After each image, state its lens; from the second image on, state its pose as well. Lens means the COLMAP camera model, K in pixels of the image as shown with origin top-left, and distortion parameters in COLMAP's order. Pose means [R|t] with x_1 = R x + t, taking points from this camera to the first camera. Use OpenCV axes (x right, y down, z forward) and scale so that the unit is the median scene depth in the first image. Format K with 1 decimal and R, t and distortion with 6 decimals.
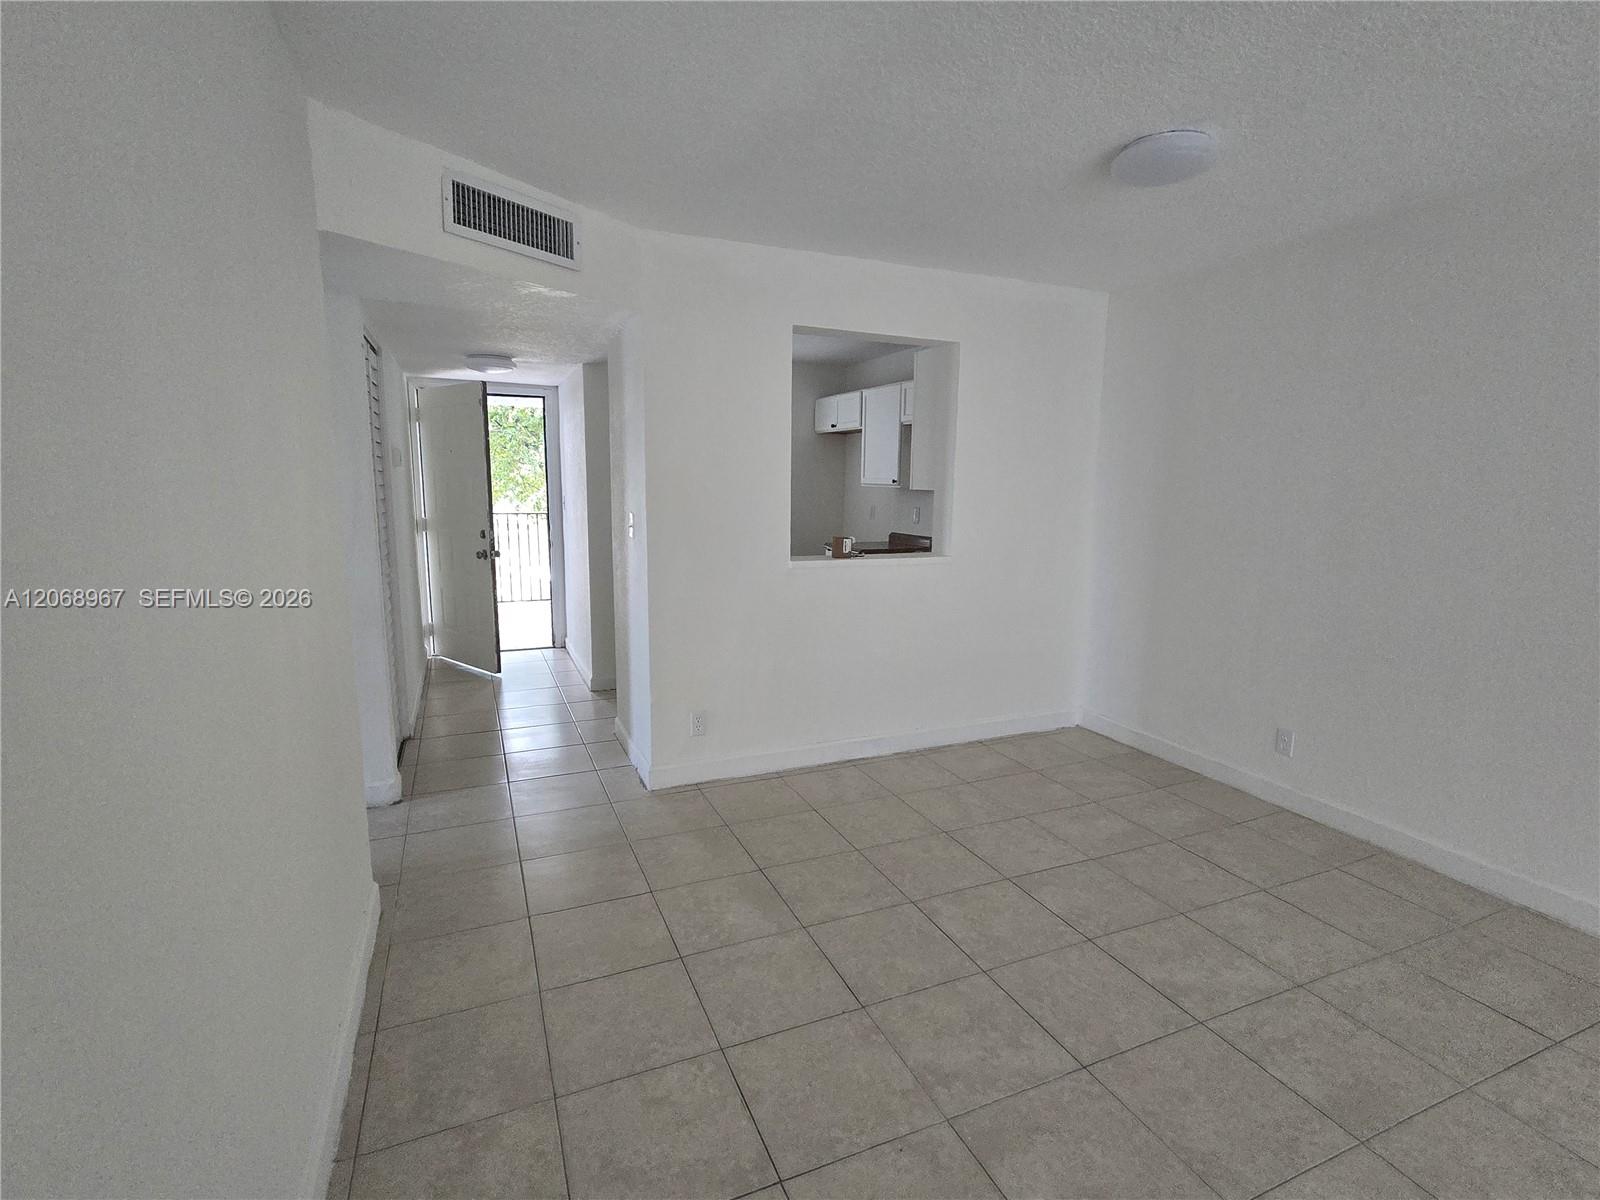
lens RADIAL K [[764.8, 0, 799.4], [0, 764.8, 601.7], [0, 0, 1]] dist [0.001599, -0.000095]
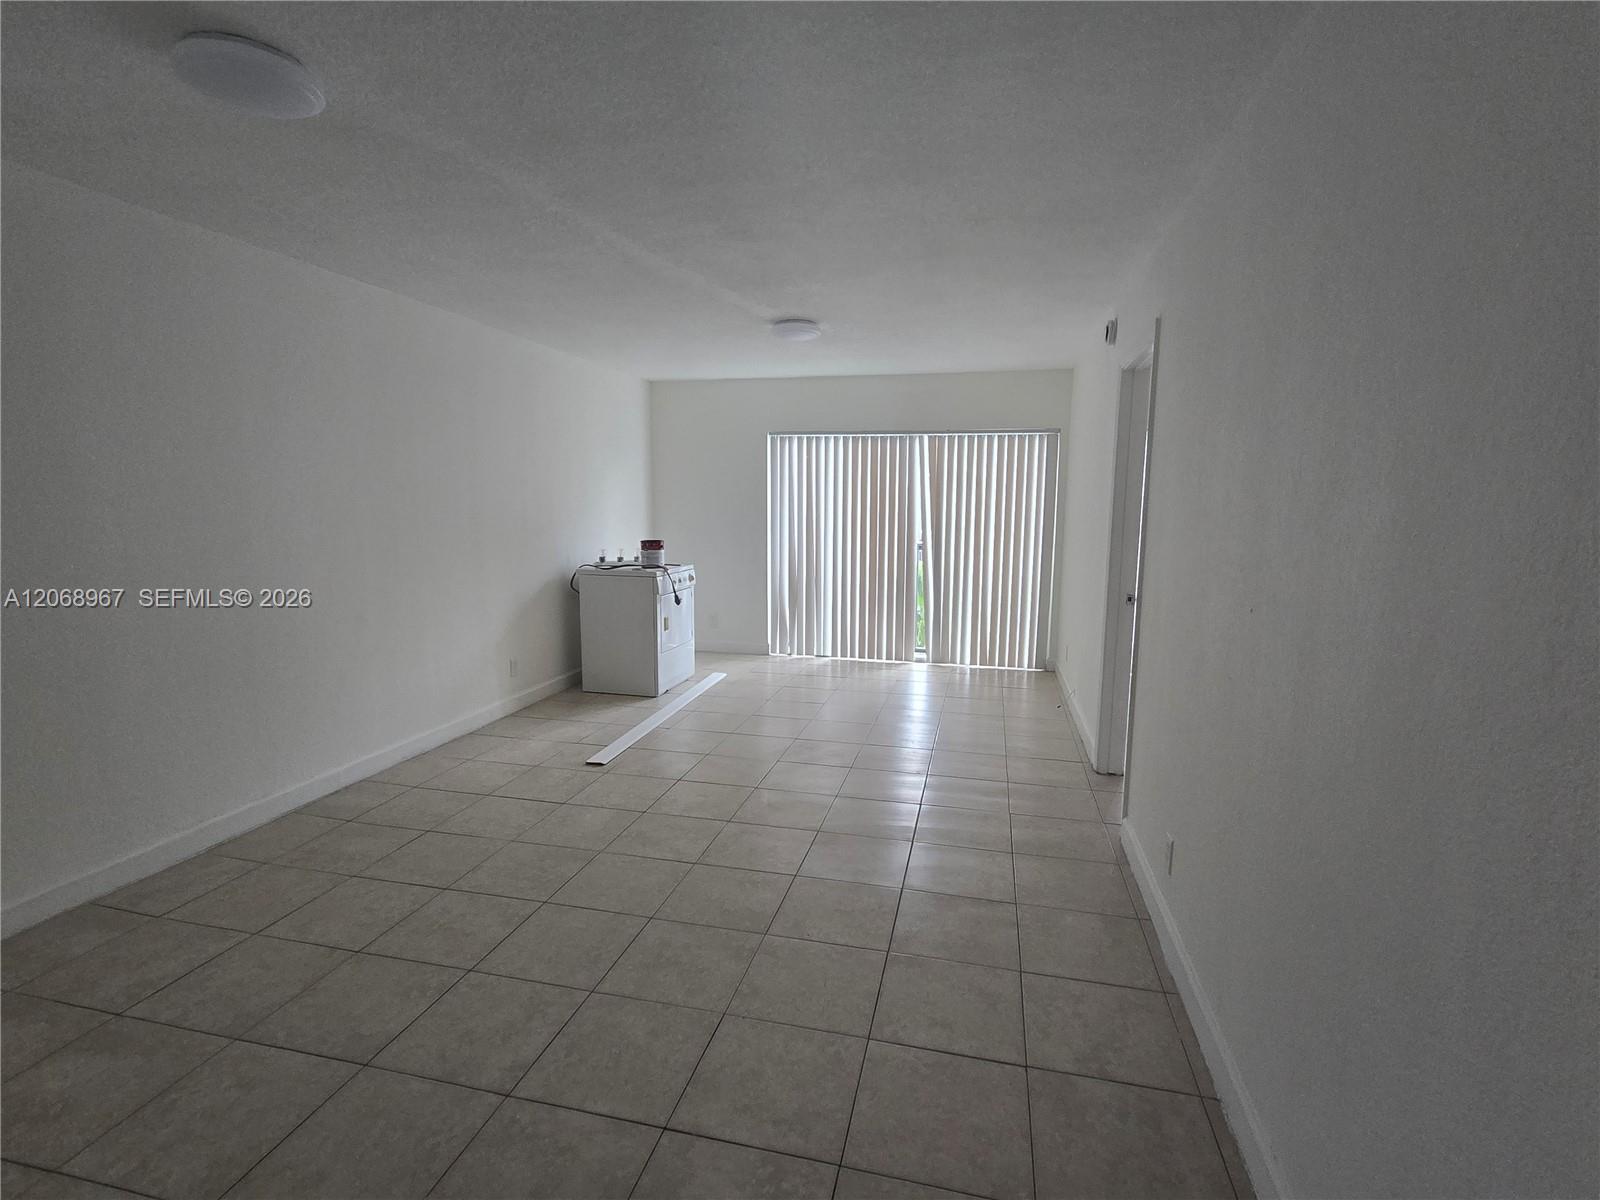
lens RADIAL K [[764.8, 0, 802.8], [0, 764.8, 600.8], [0, 0, 1]] dist [0.001599, -0.000095]
pose [[-0.800895, -0.097222, 0.590860, -0.516223], [0.073277, 0.963403, 0.257846, -0.238026], [-0.594305, 0.249803, -0.764460, 1.489760]]
